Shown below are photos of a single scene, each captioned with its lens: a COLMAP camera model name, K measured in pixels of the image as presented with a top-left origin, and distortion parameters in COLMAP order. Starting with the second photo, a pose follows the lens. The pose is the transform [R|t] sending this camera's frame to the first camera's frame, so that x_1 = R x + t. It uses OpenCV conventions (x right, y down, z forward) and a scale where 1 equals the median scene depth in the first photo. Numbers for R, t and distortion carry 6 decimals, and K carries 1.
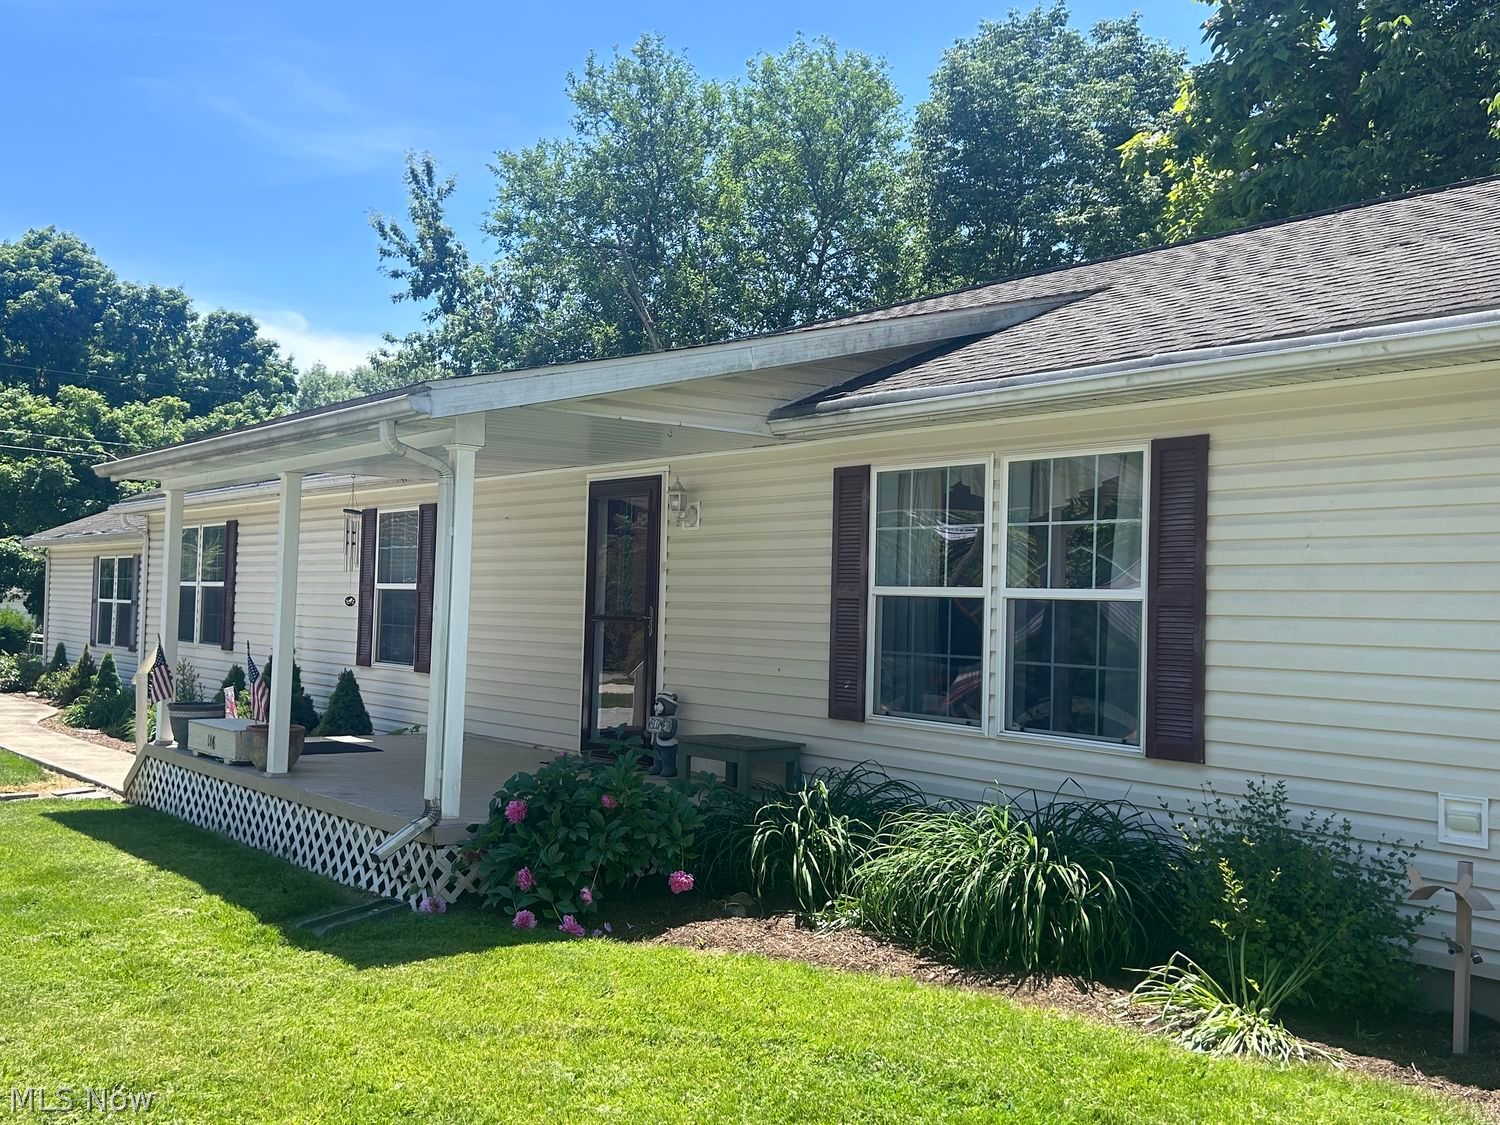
lens RADIAL K [[1441.7, 0, 750.5], [0, 1441.7, 564.8], [0, 0, 1]] dist [0.037166, 0.000000]
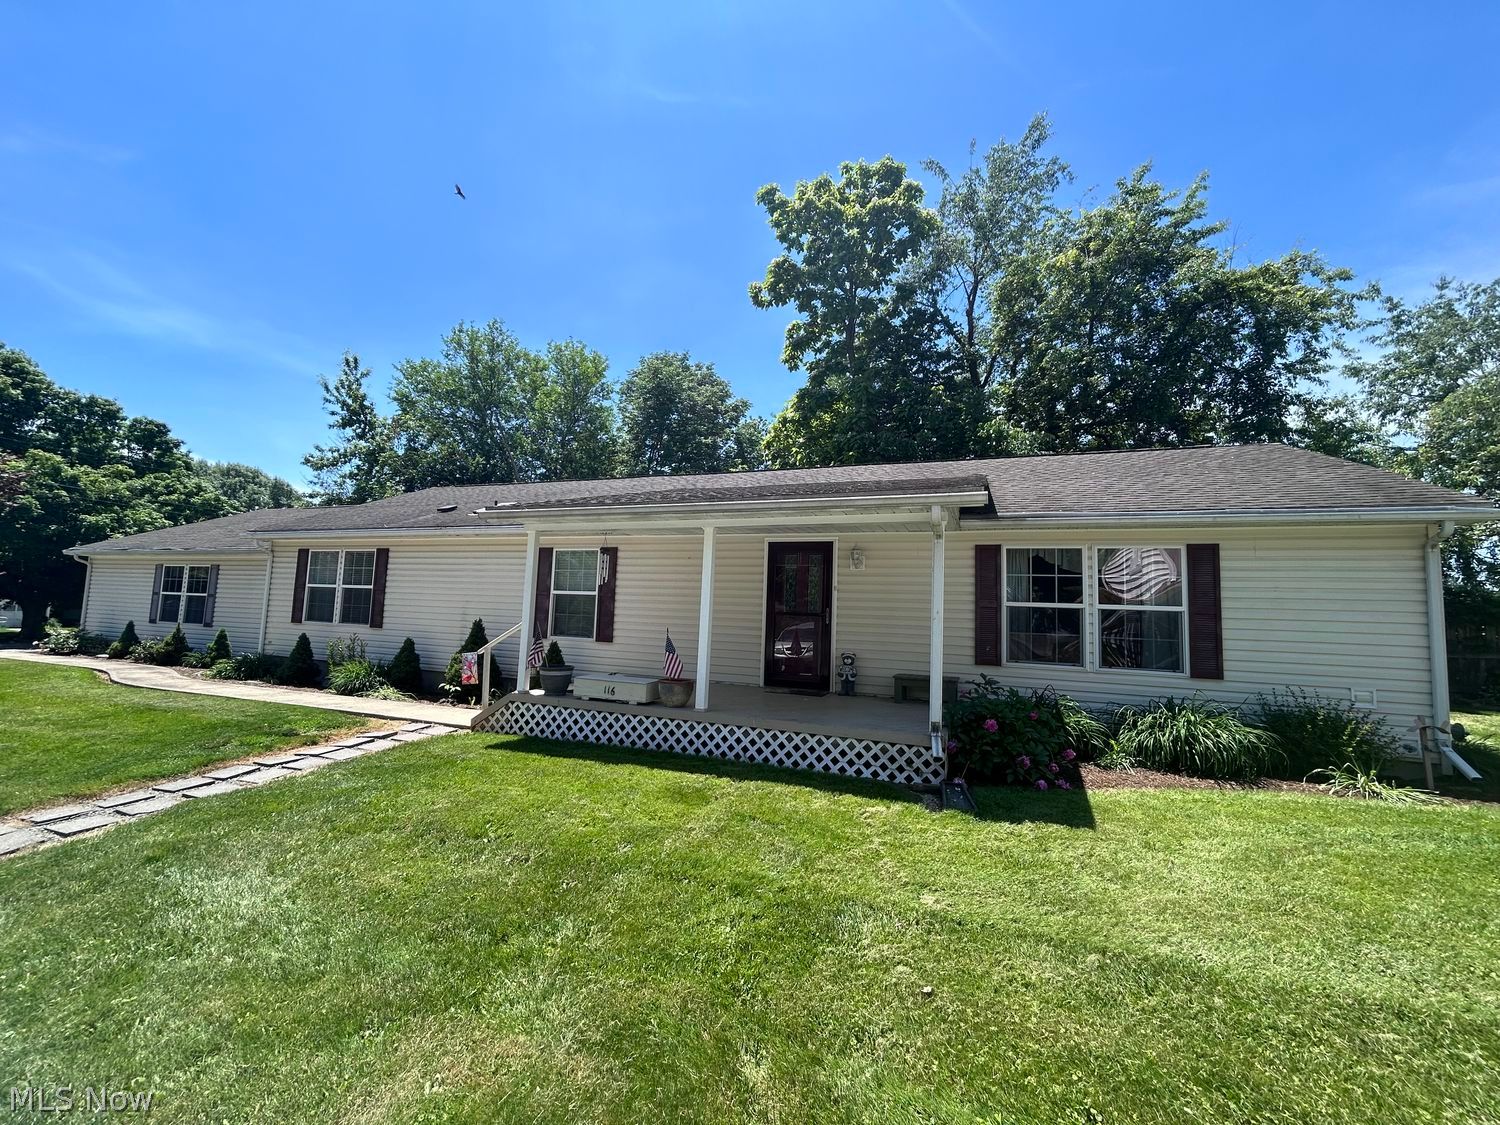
lens RADIAL K [[601.1, 0, 750.3], [0, 601.1, 564.9], [0, 0, 1]] dist [-0.006825, 0.001082]
pose [[0.860663, 0.046954, 0.507006, -0.169816], [-0.029660, 0.998671, -0.042138, 0.002251], [-0.508311, 0.021228, 0.860912, 0.104191]]
